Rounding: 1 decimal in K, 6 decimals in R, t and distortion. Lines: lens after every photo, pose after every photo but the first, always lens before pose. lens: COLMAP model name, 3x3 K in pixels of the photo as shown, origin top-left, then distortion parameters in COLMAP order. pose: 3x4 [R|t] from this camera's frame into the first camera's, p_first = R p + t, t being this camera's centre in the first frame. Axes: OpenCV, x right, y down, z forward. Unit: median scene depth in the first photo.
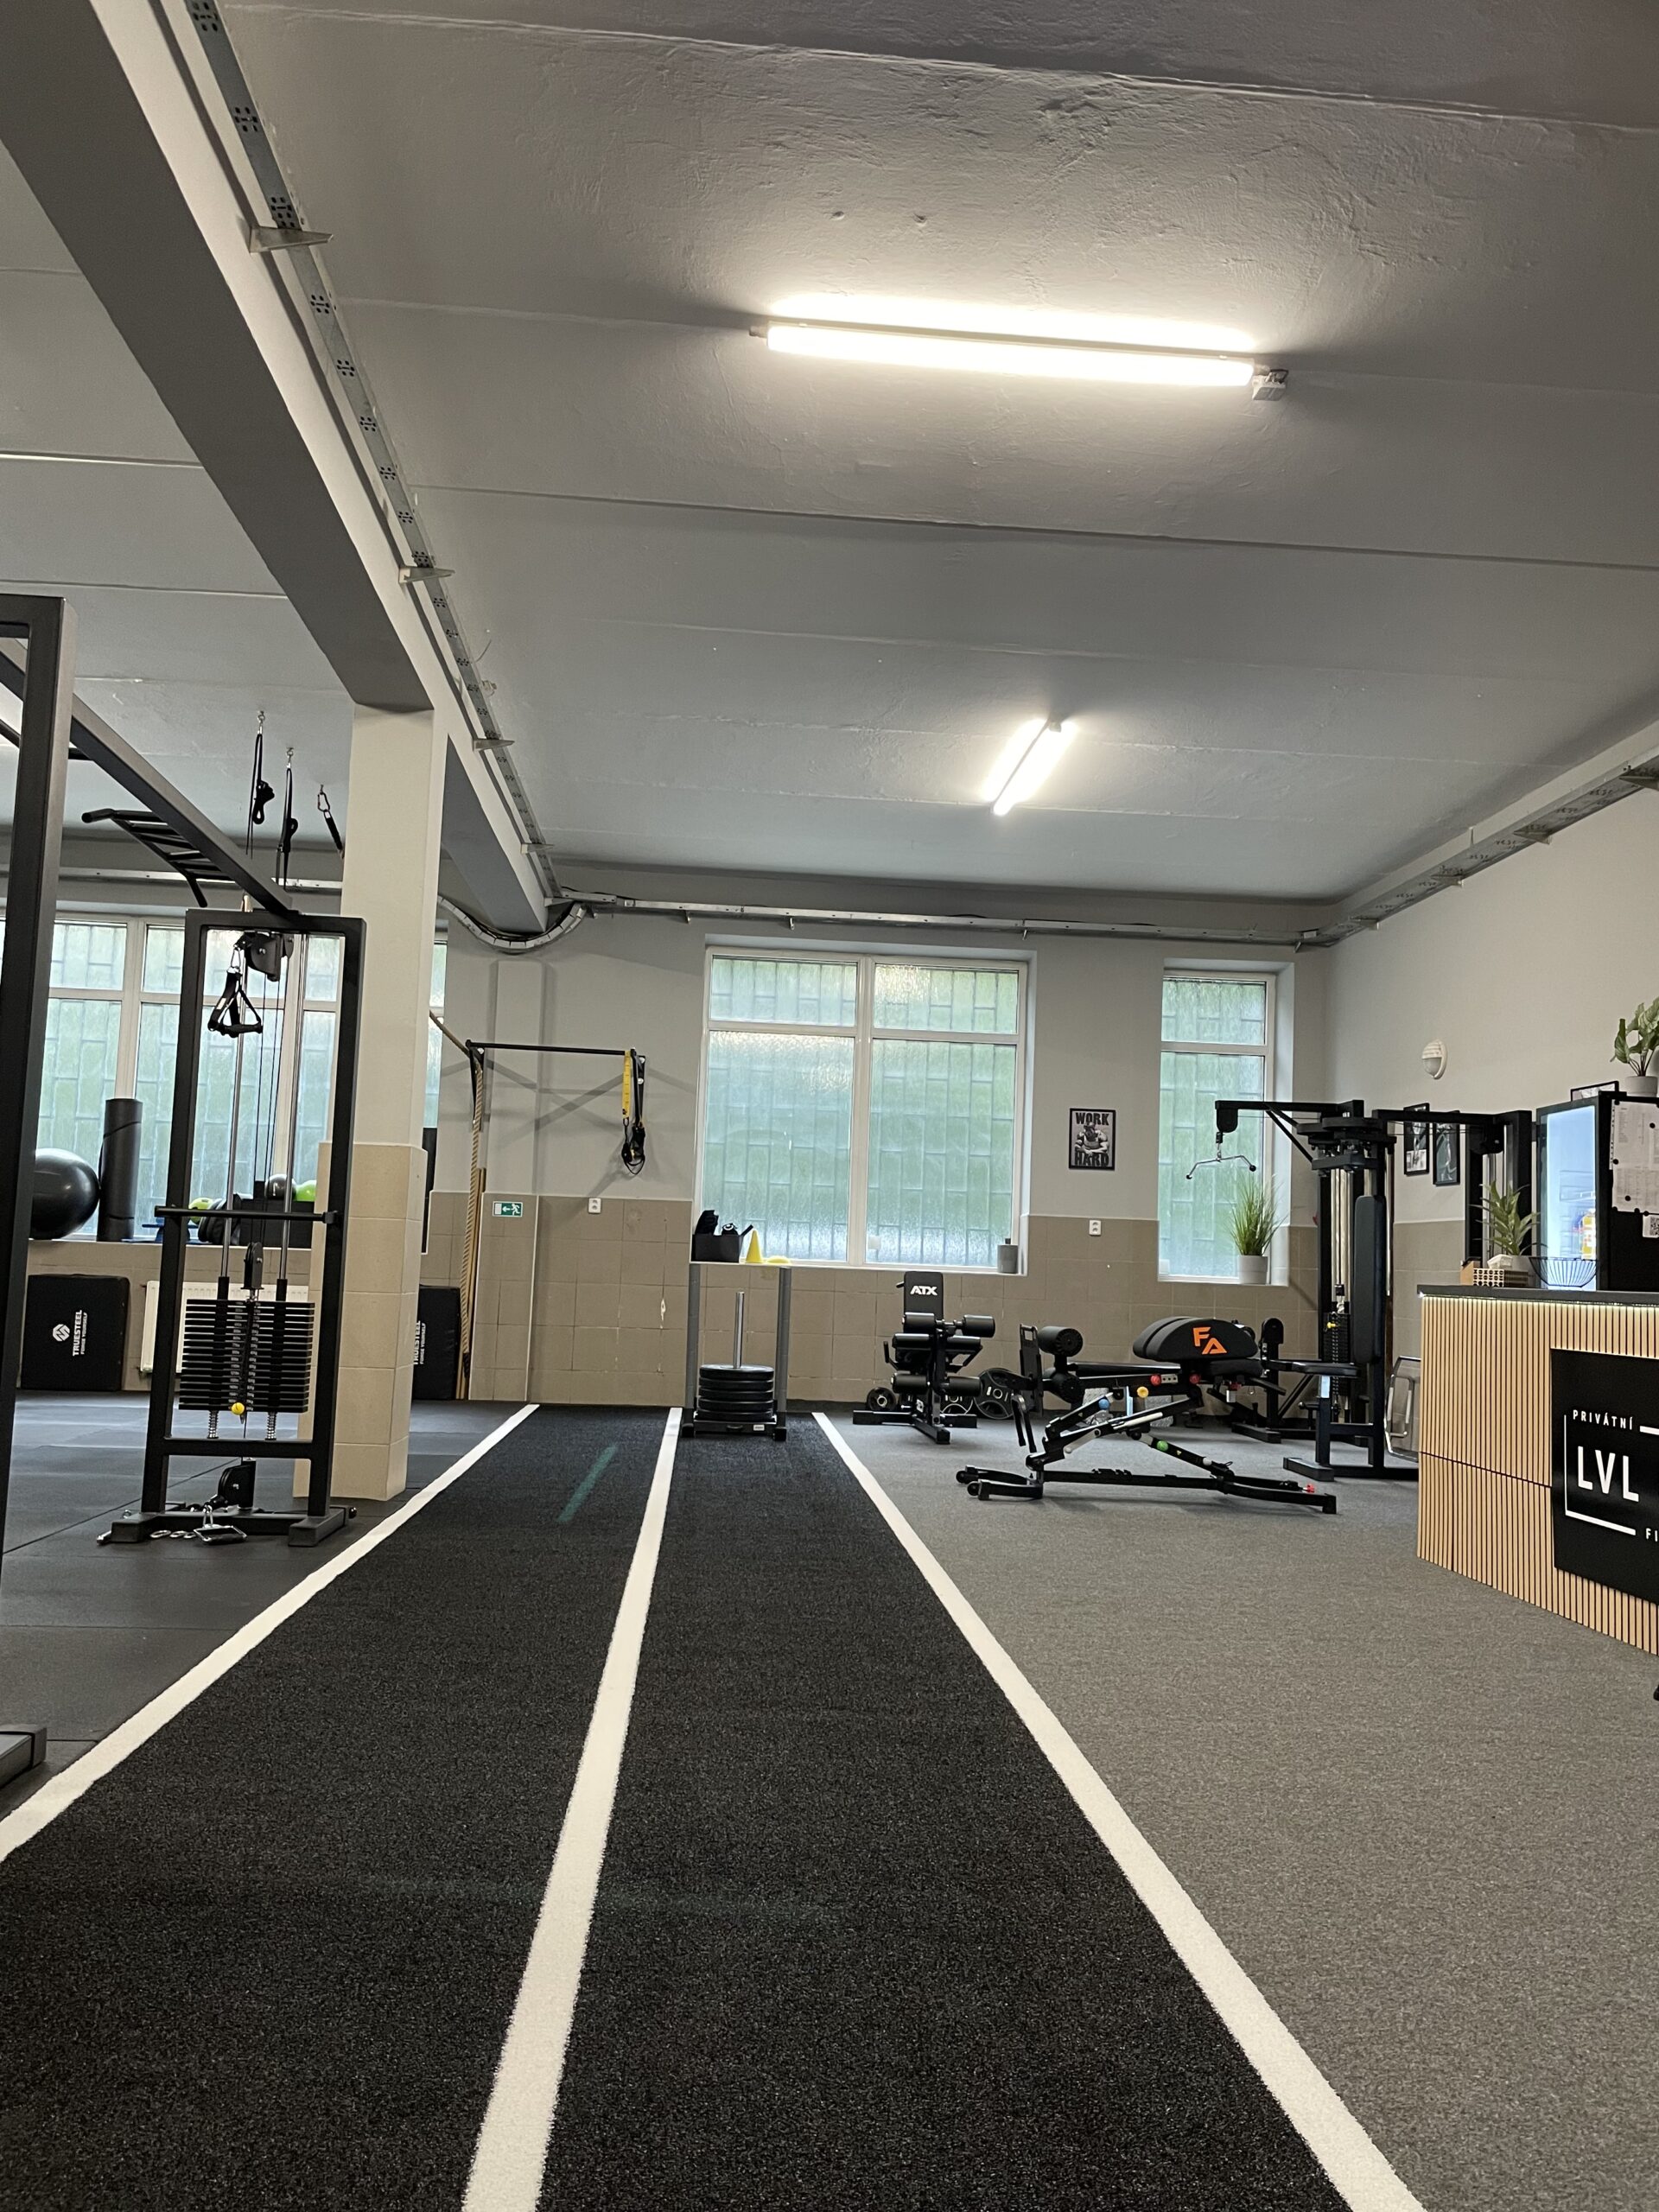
lens RADIAL K [[1678.9, 0, 811.6], [0, 1678.9, 1120.8], [0, 0, 1]] dist [0.059652, -0.060529]
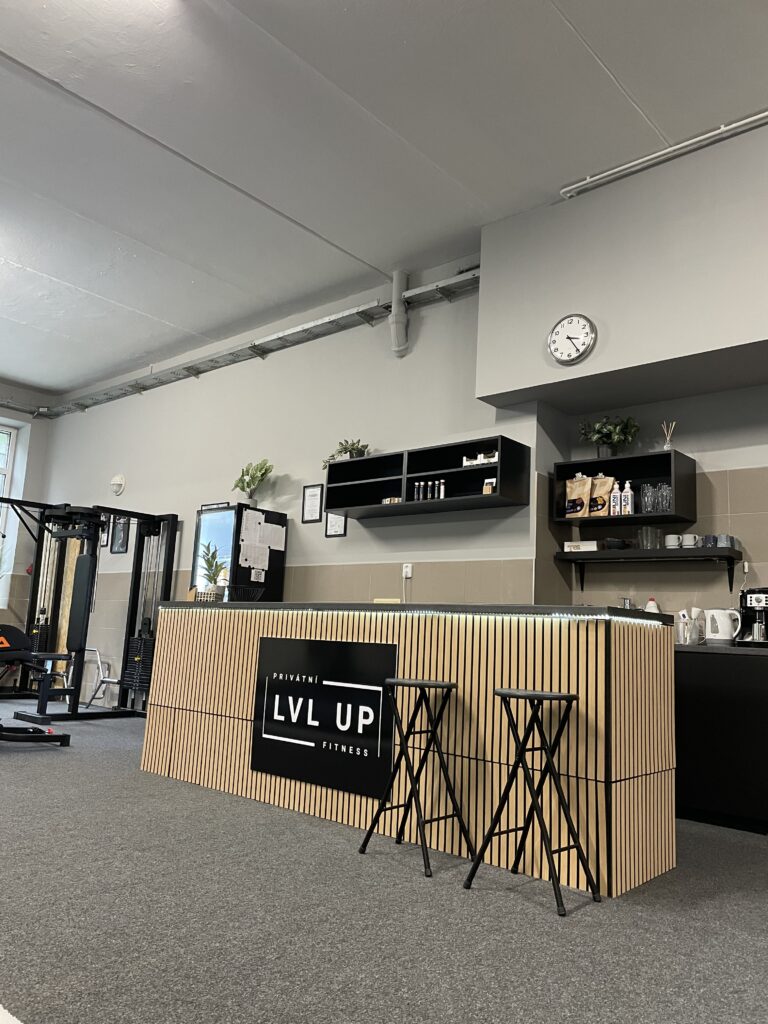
lens RADIAL K [[777.2, 0, 384.0], [0, 777.2, 512.1], [0, 0, 1]] dist [0.059652, -0.060529]
pose [[0.705966, 0.110602, 0.699557, -0.019100], [-0.084048, 0.993835, -0.072311, 0.031835], [-0.703241, -0.007748, 0.710909, 0.204296]]
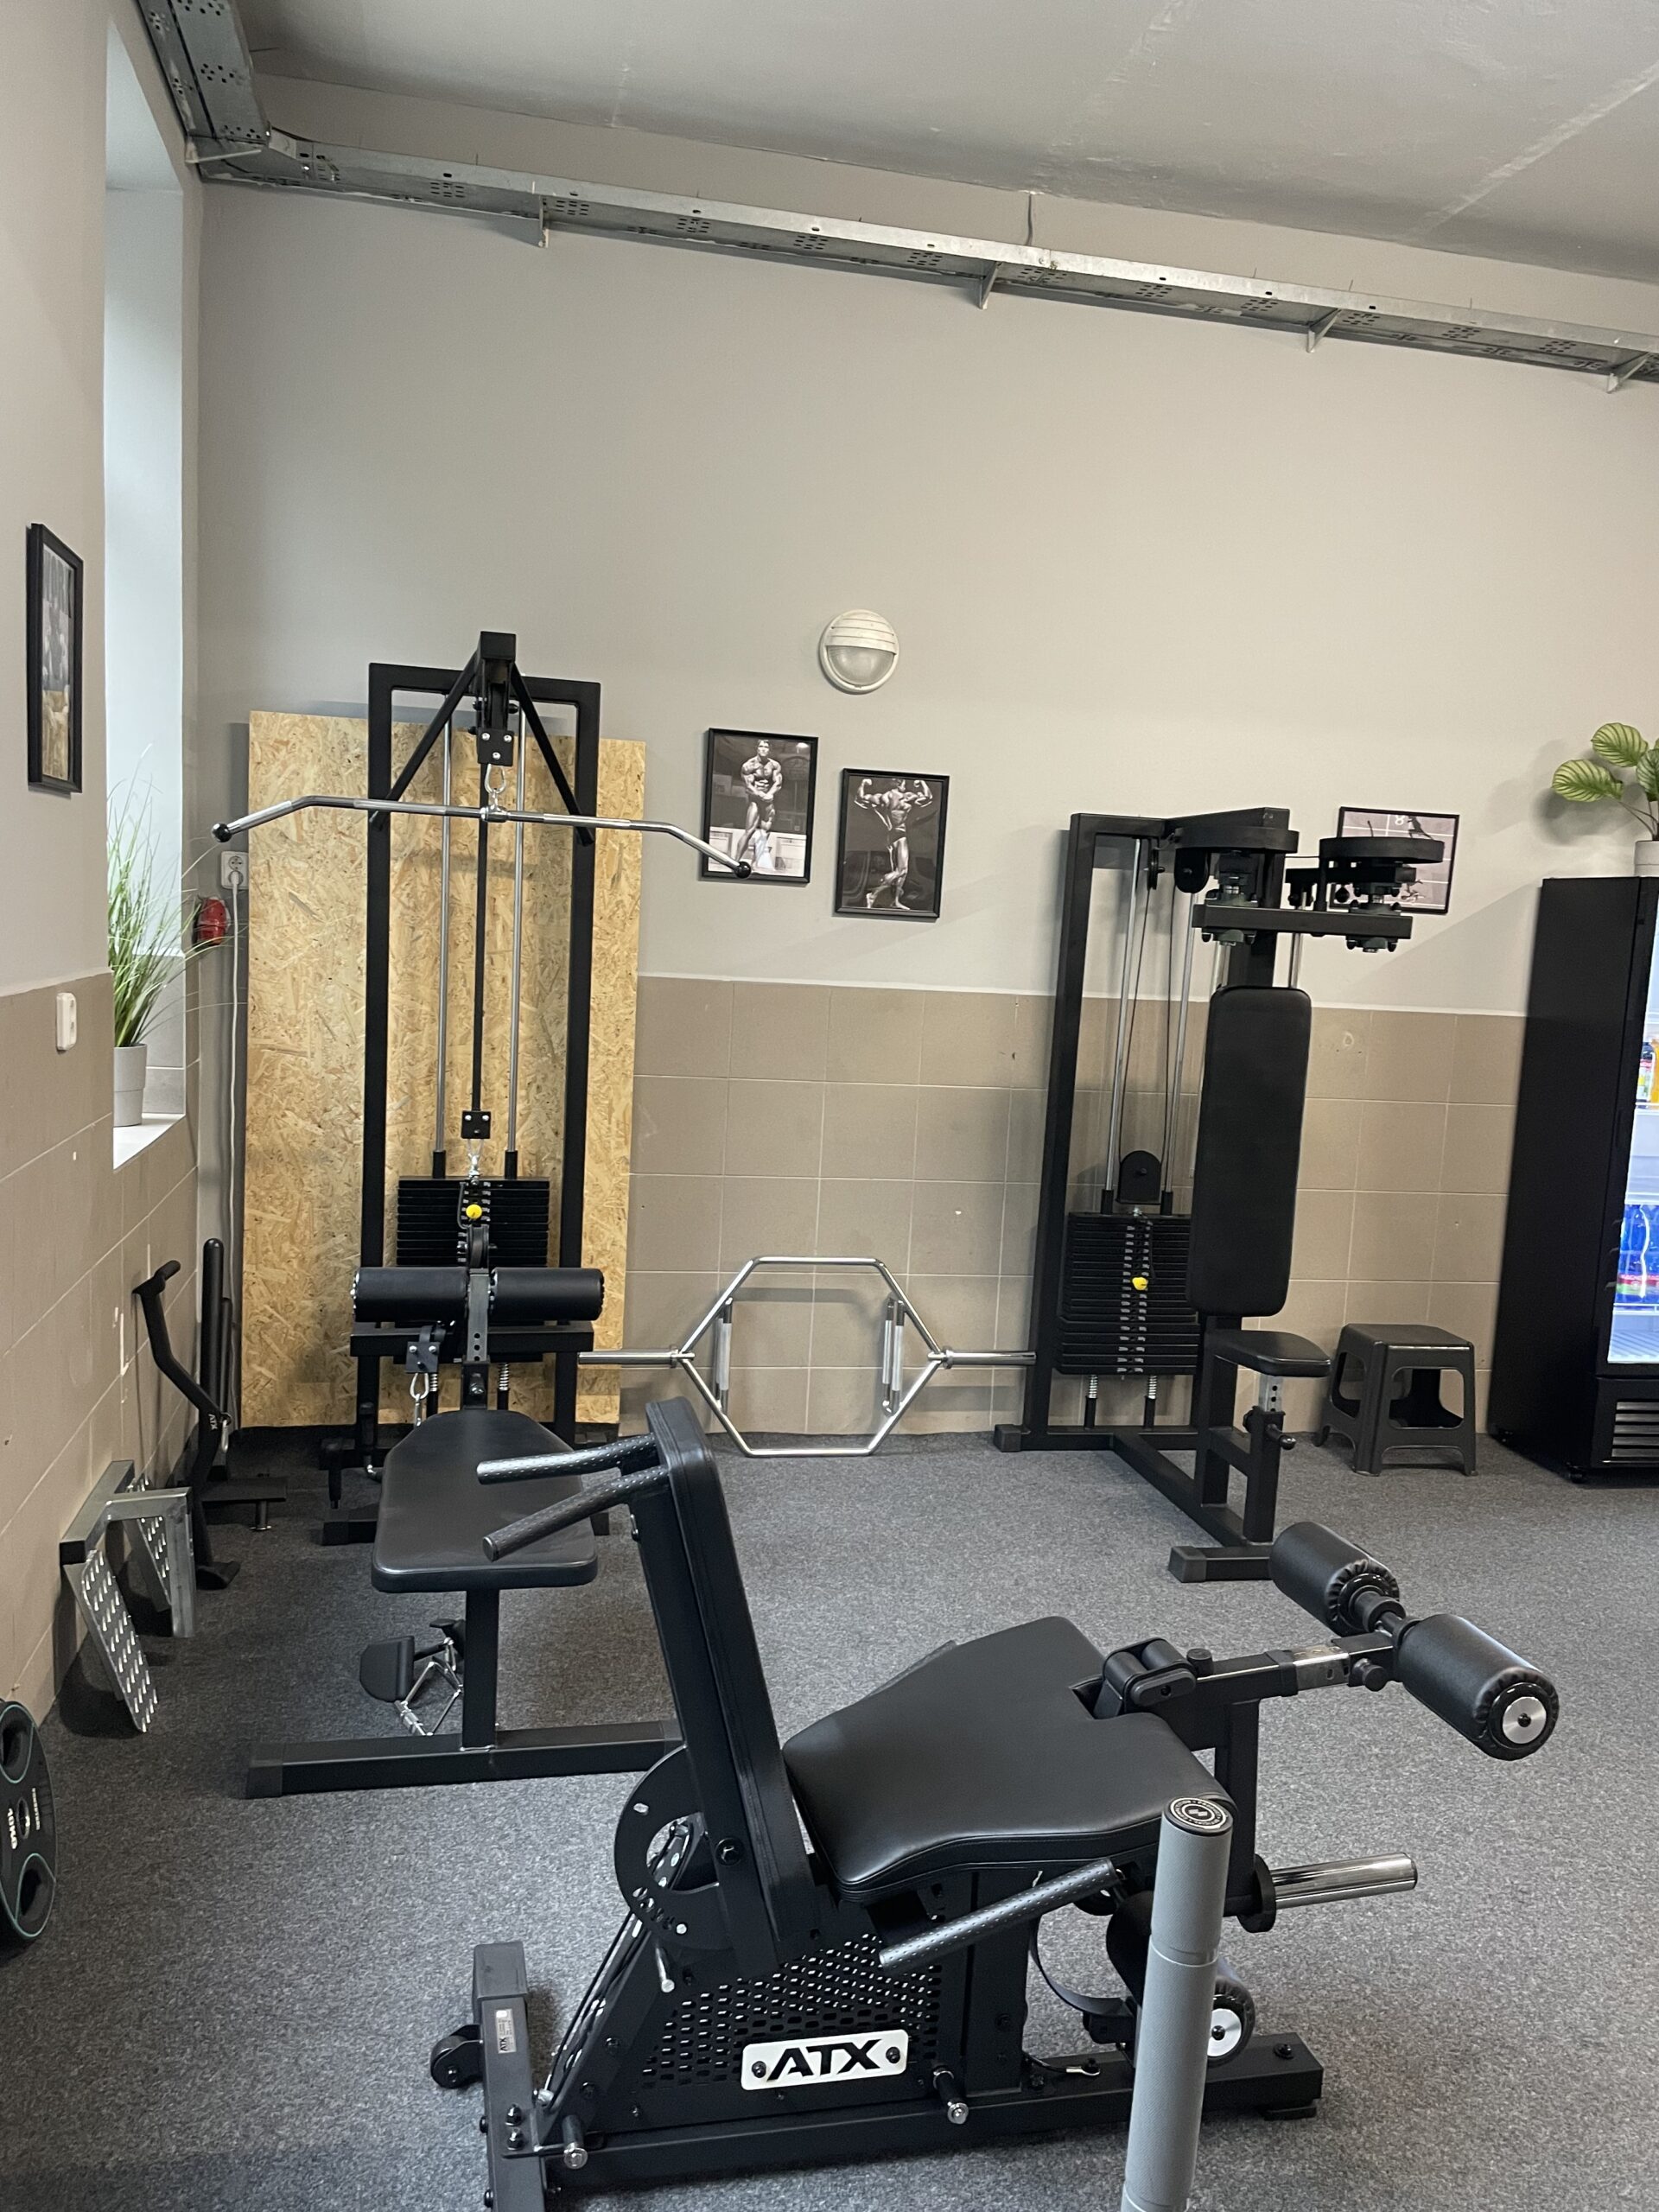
lens RADIAL K [[1678.9, 0, 824.1], [0, 1678.9, 1125.6], [0, 0, 1]] dist [0.059652, -0.060529]
pose [[-0.137324, -0.167967, 0.976181, -0.132315], [-0.145928, 0.978195, 0.147786, 0.028350], [-0.979718, -0.122157, -0.158840, 1.134641]]
